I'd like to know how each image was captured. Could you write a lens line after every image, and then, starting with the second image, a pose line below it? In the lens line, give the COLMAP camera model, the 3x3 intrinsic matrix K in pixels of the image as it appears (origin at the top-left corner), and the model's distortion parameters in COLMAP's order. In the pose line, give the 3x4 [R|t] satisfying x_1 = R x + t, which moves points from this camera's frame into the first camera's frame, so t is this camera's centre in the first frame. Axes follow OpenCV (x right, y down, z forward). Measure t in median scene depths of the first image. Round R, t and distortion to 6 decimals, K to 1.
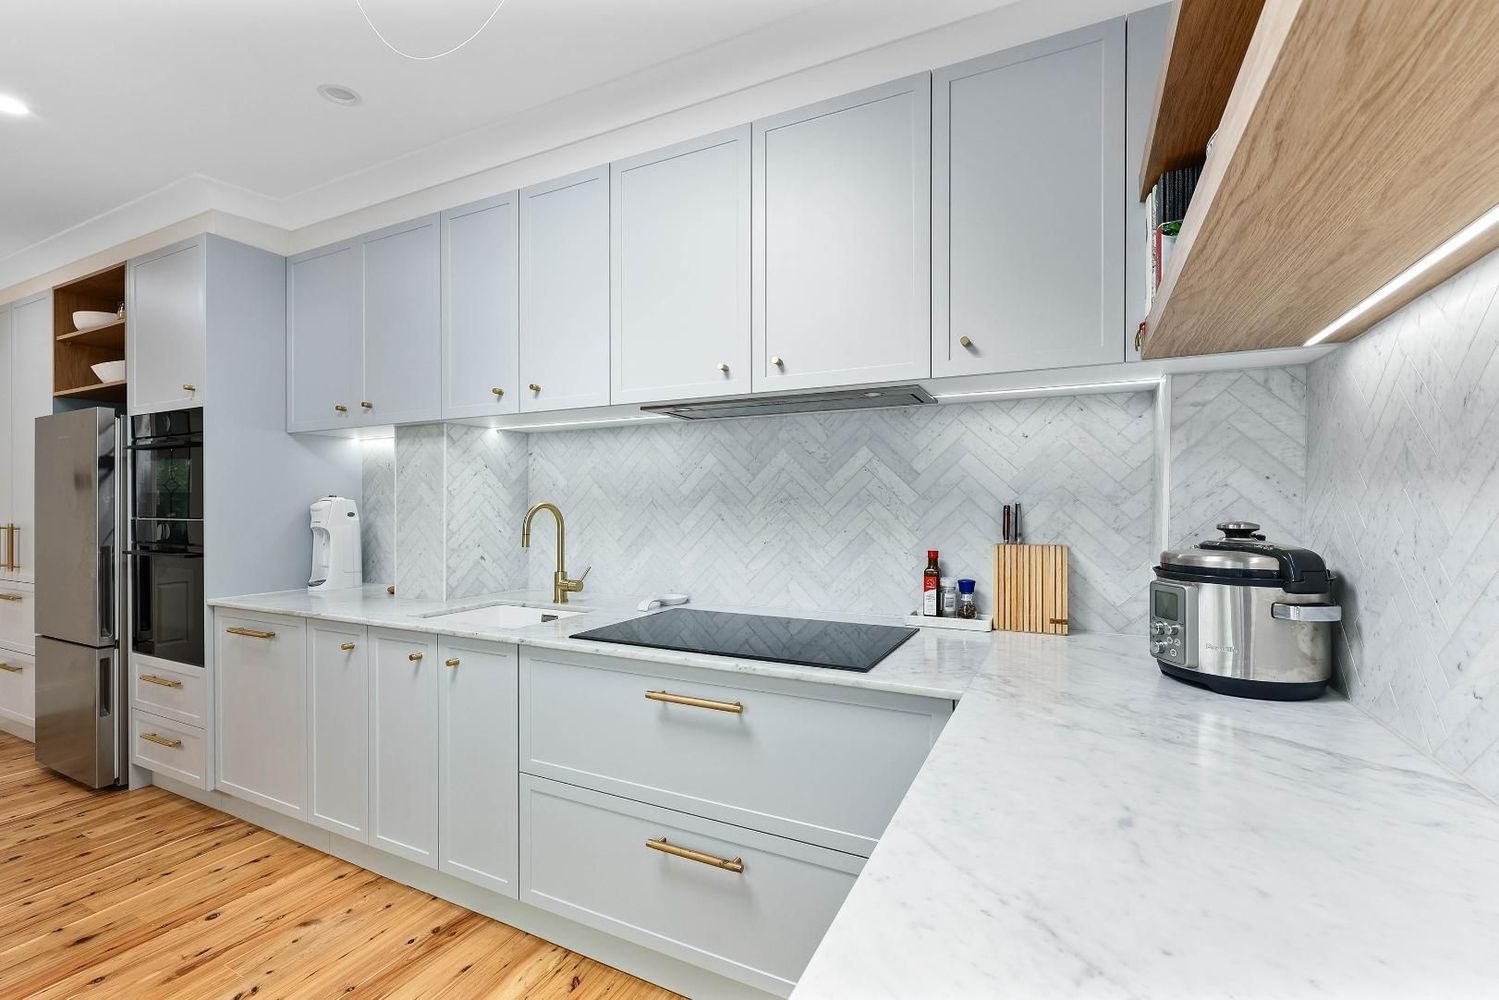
lens RADIAL K [[607.4, 0, 712.9], [0, 607.4, 507.9], [0, 0, 1]] dist [0.000007, 0.000201]
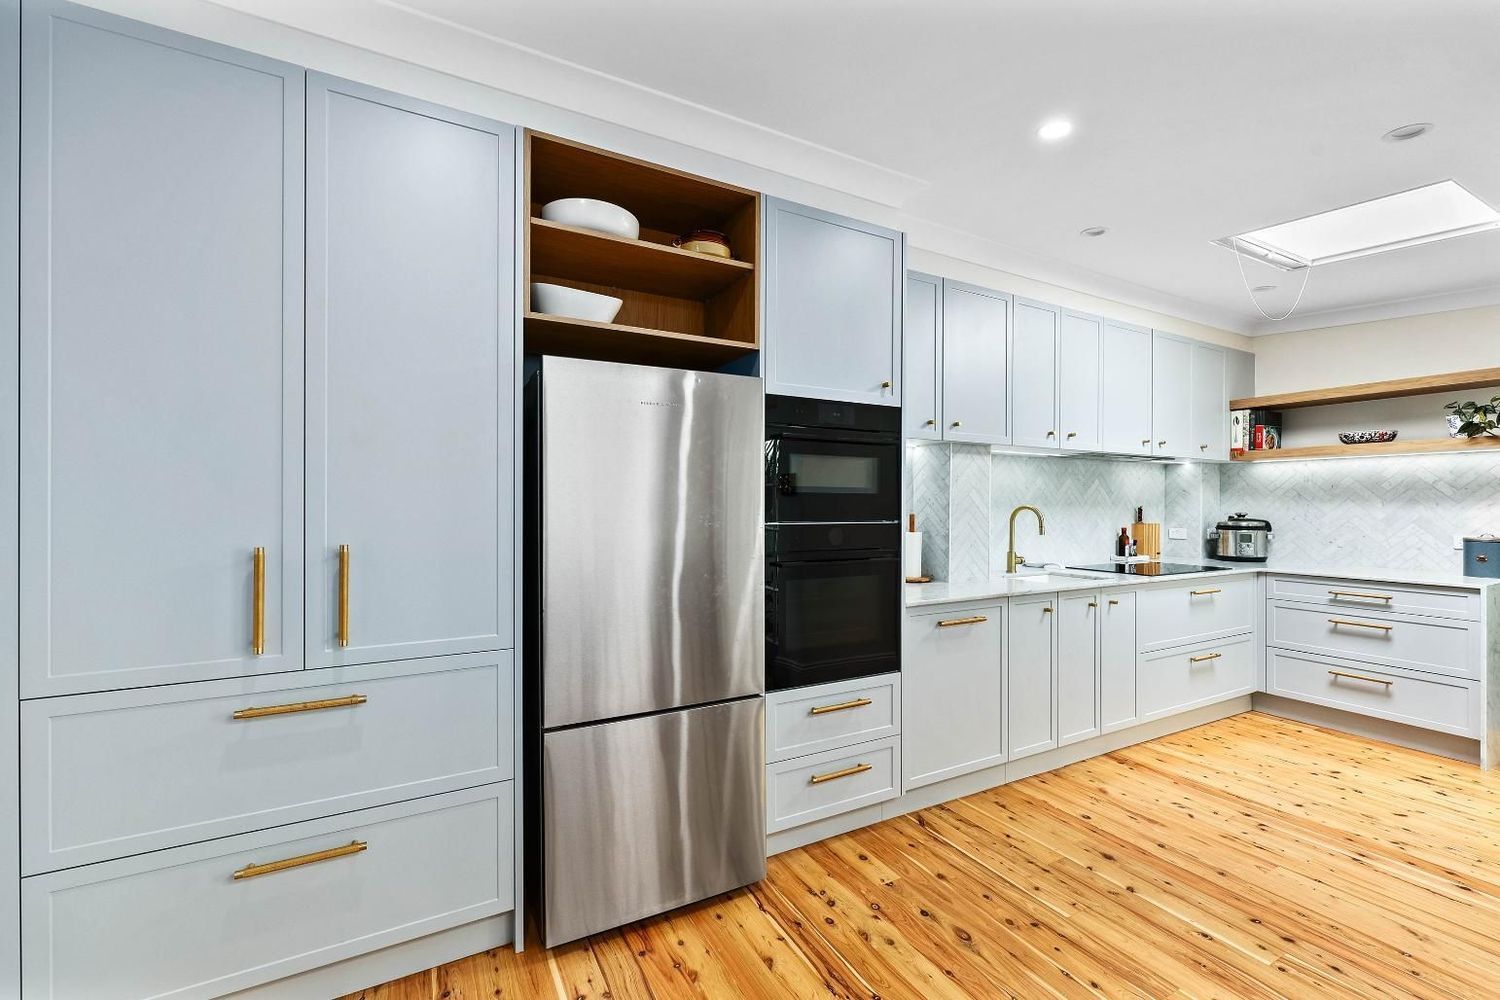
lens RADIAL K [[583.7, 0, 753.2], [0, 583.7, 514.9], [0, 0, 1]] dist [0.001879, 0.000107]
pose [[0.604476, -0.009085, 0.796572, -2.014955], [0.010500, 0.999939, 0.003437, -0.001738], [-0.796554, 0.006287, 0.604534, 0.730733]]
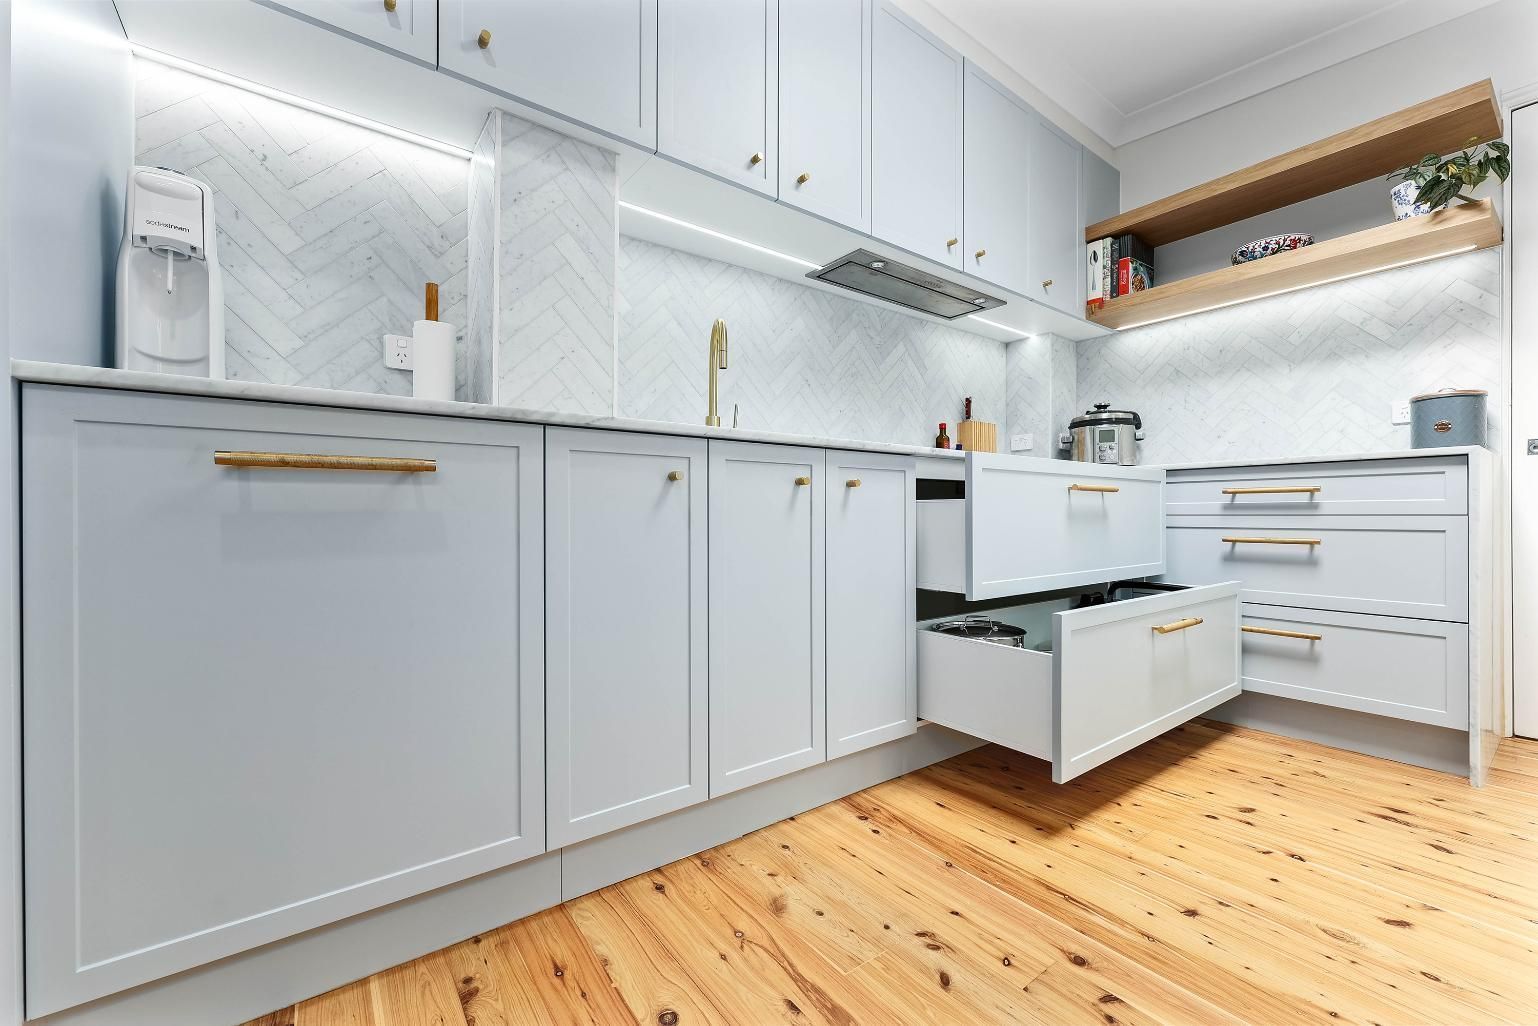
lens RADIAL K [[616.1, 0, 773.3], [0, 616.1, 513.7], [0, 0, 1]] dist [0.000012, 0.000042]
pose [[0.450354, 0.002377, 0.892847, -1.035555], [0.005408, 0.999971, -0.005390, 0.266663], [-0.892834, 0.007256, 0.450328, 0.650130]]
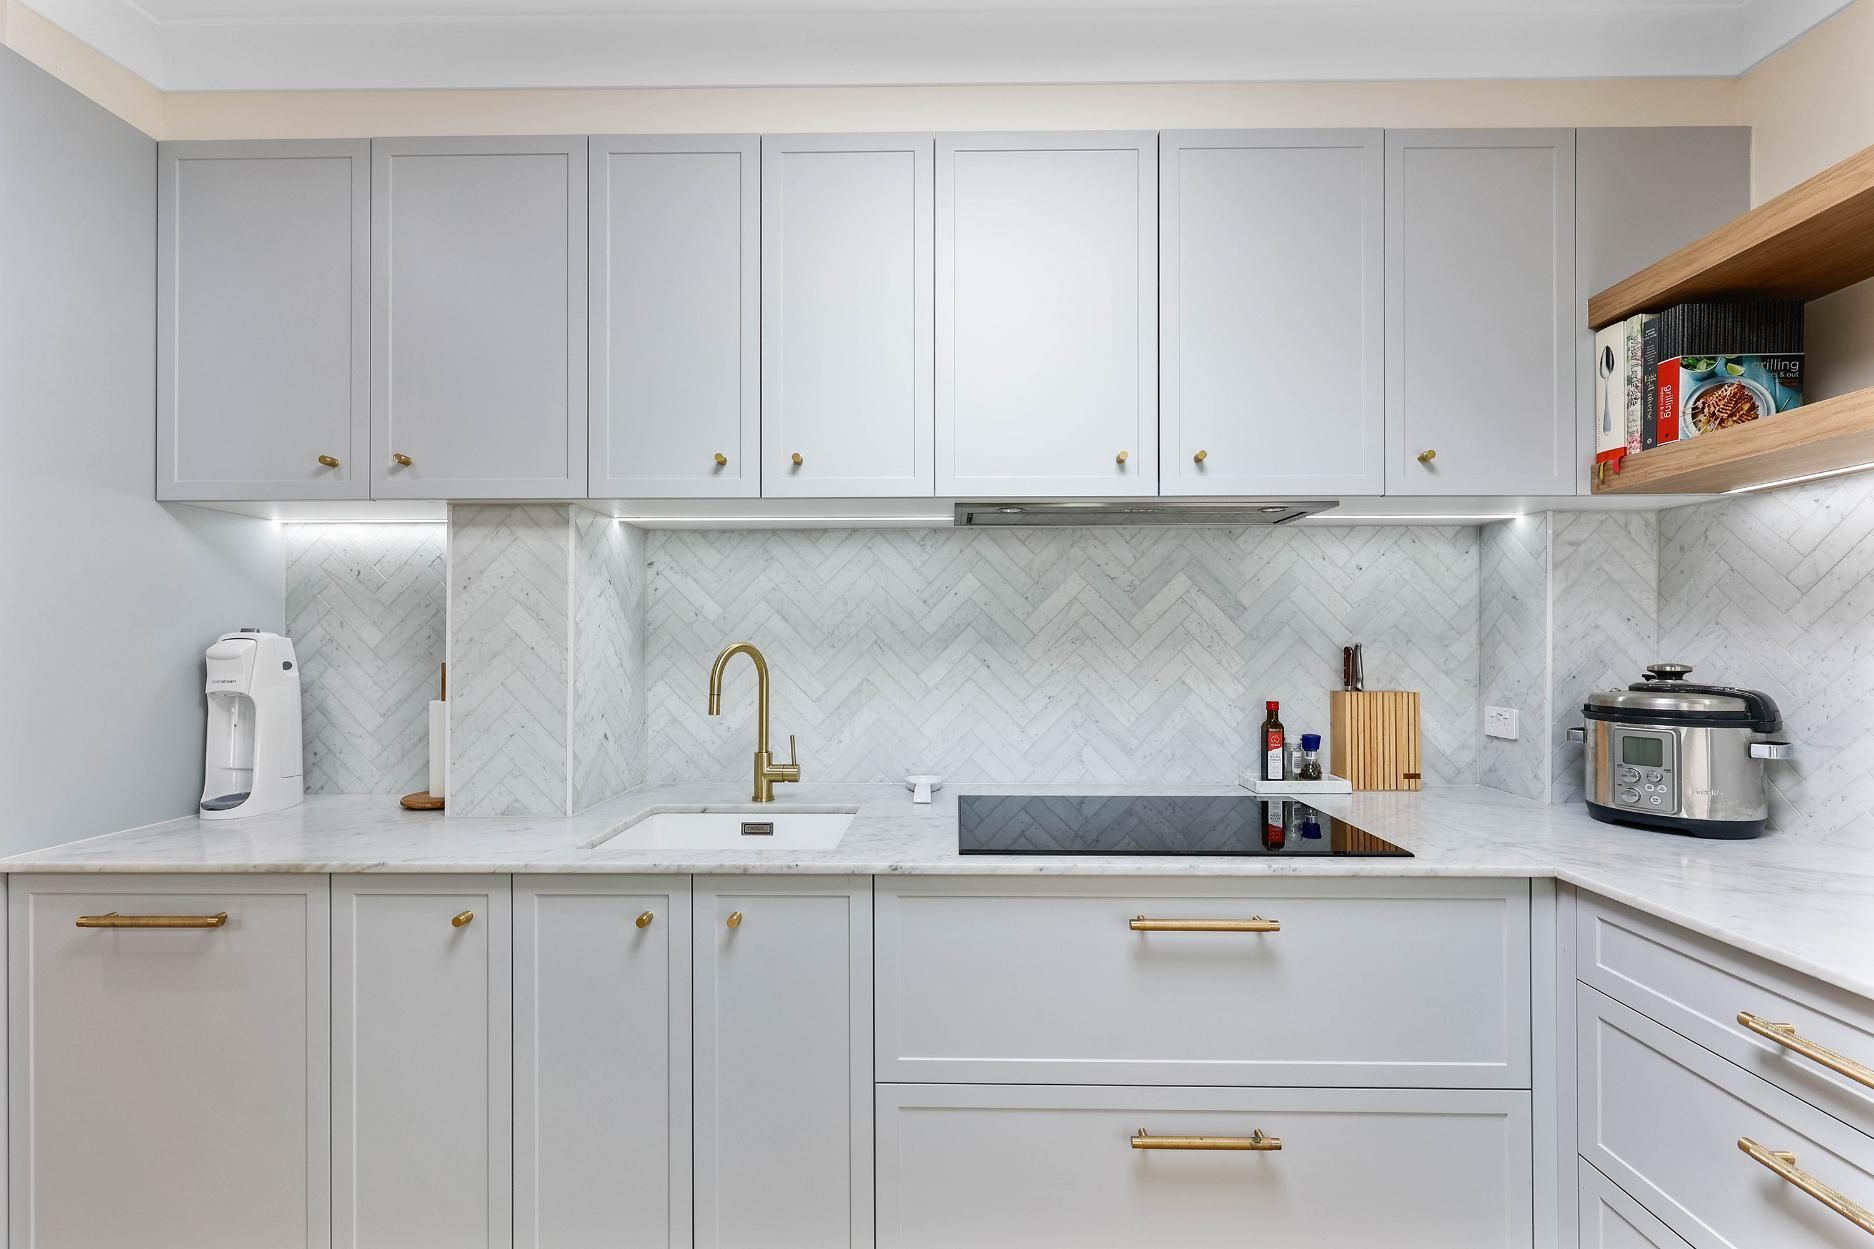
lens RADIAL K [[760.1, 0, 936.3], [0, 760.1, 642.3], [0, 0, 1]] dist [-0.000012, -0.000037]
pose [[0.904663, 0.000817, 0.426127, -0.467639], [0.002624, 0.999969, -0.007488, -0.003567], [-0.426120, 0.007892, 0.904632, 0.233990]]
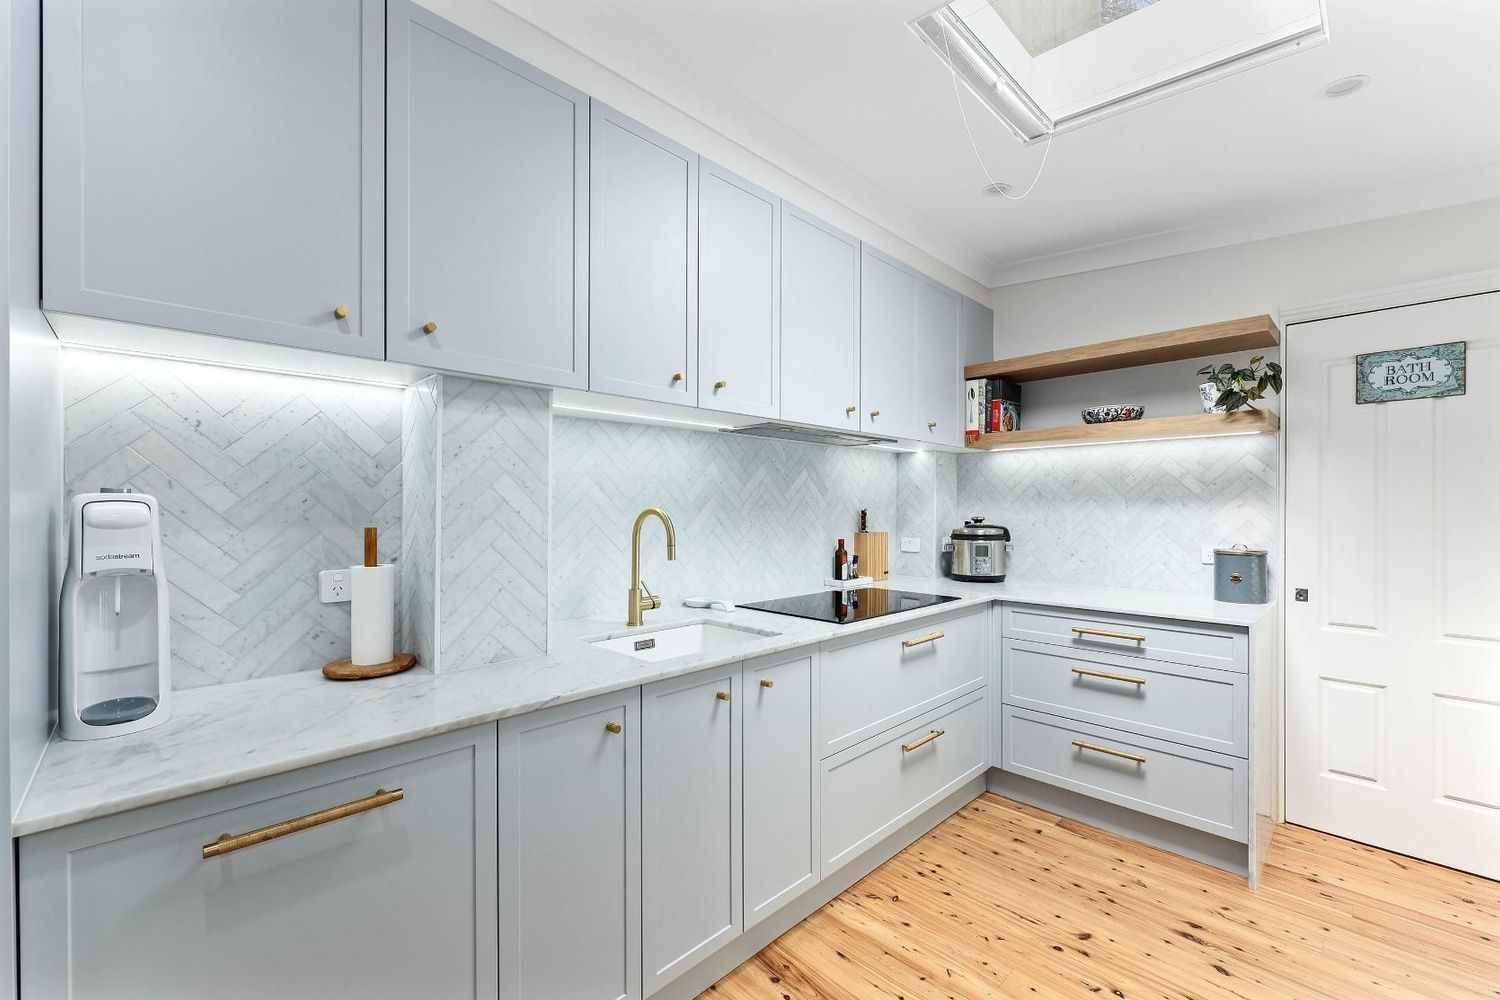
lens RADIAL K [[610.0, 0, 757.3], [0, 610.0, 512.0], [0, 0, 1]] dist [0.002037, -0.000726]
pose [[0.326488, -0.003847, 0.945194, -1.119650], [0.006333, 0.999978, 0.001883, -0.003996], [-0.945180, 0.005371, 0.326505, 0.636334]]
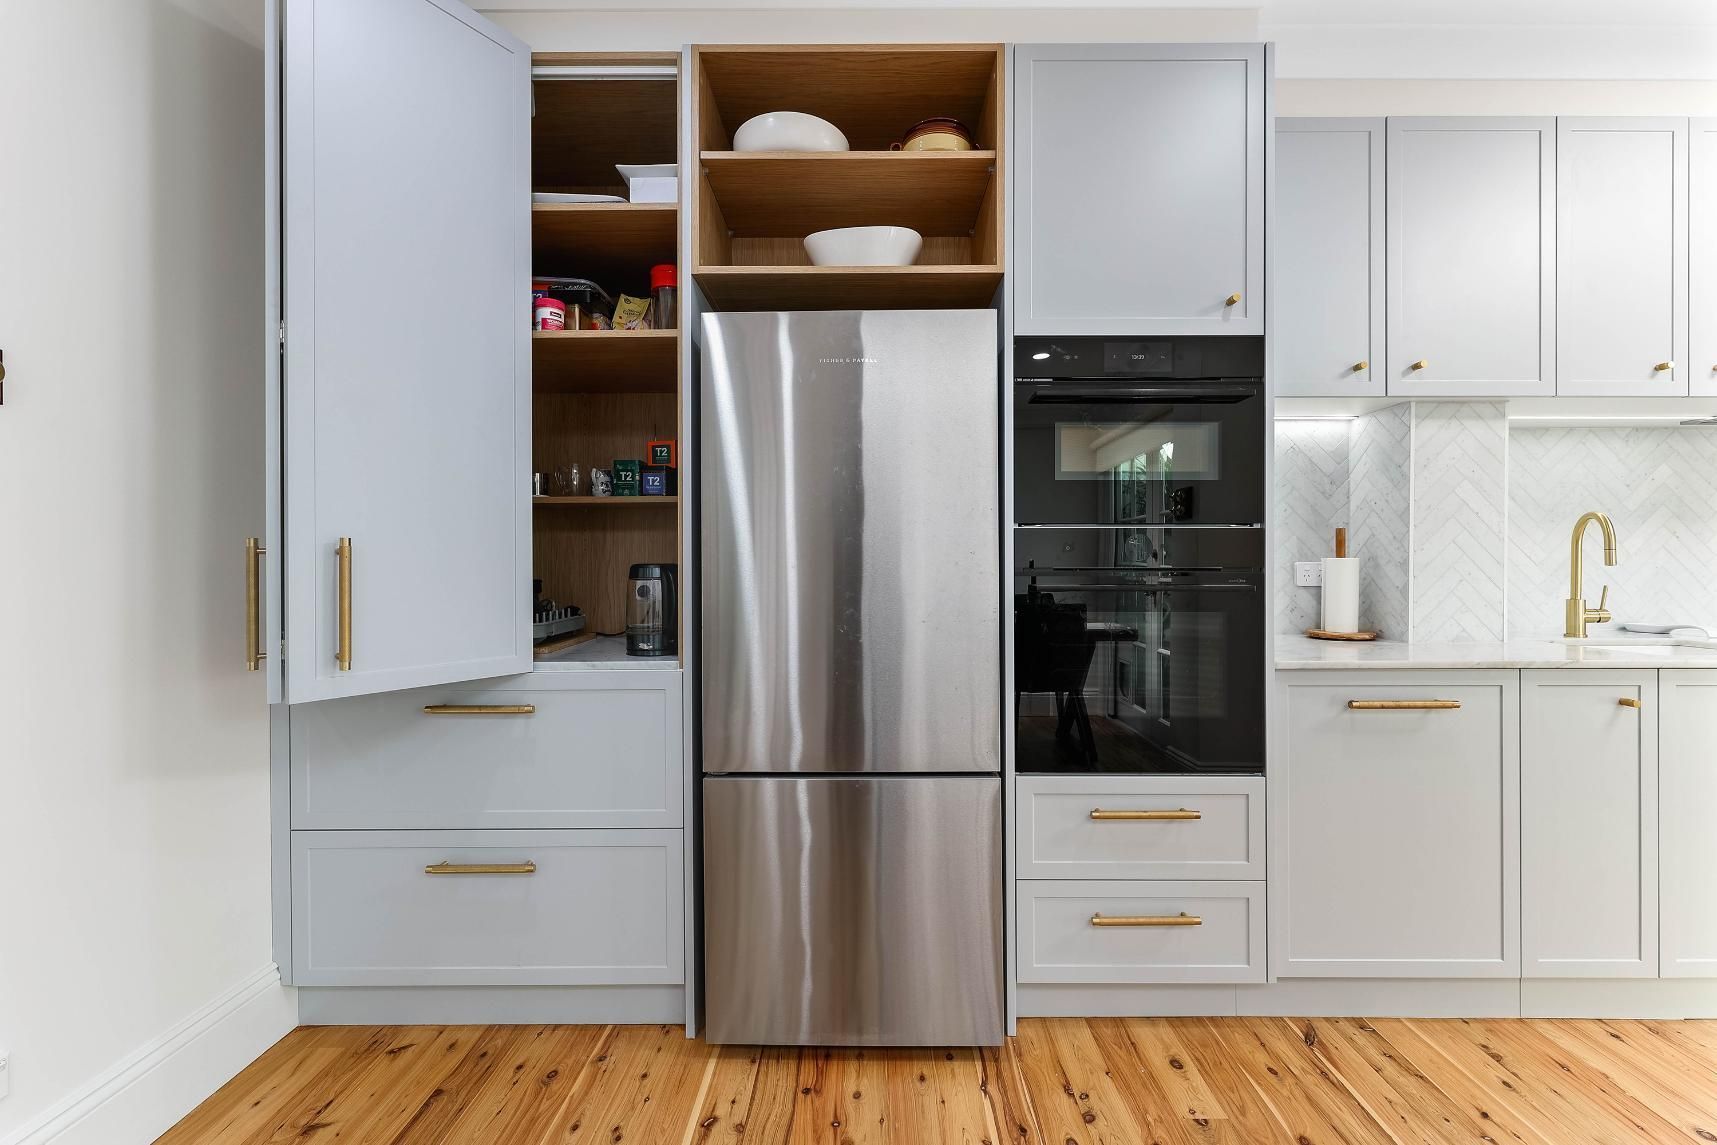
lens RADIAL K [[690.1, 0, 865.6], [0, 690.1, 564.9], [0, 0, 1]] dist [0.000682, -0.000207]
pose [[0.900005, 0.001098, 0.435878, -1.693327], [0.001917, 0.999977, -0.006478, 0.072161], [-0.435875, 0.006666, 0.899983, 0.662395]]
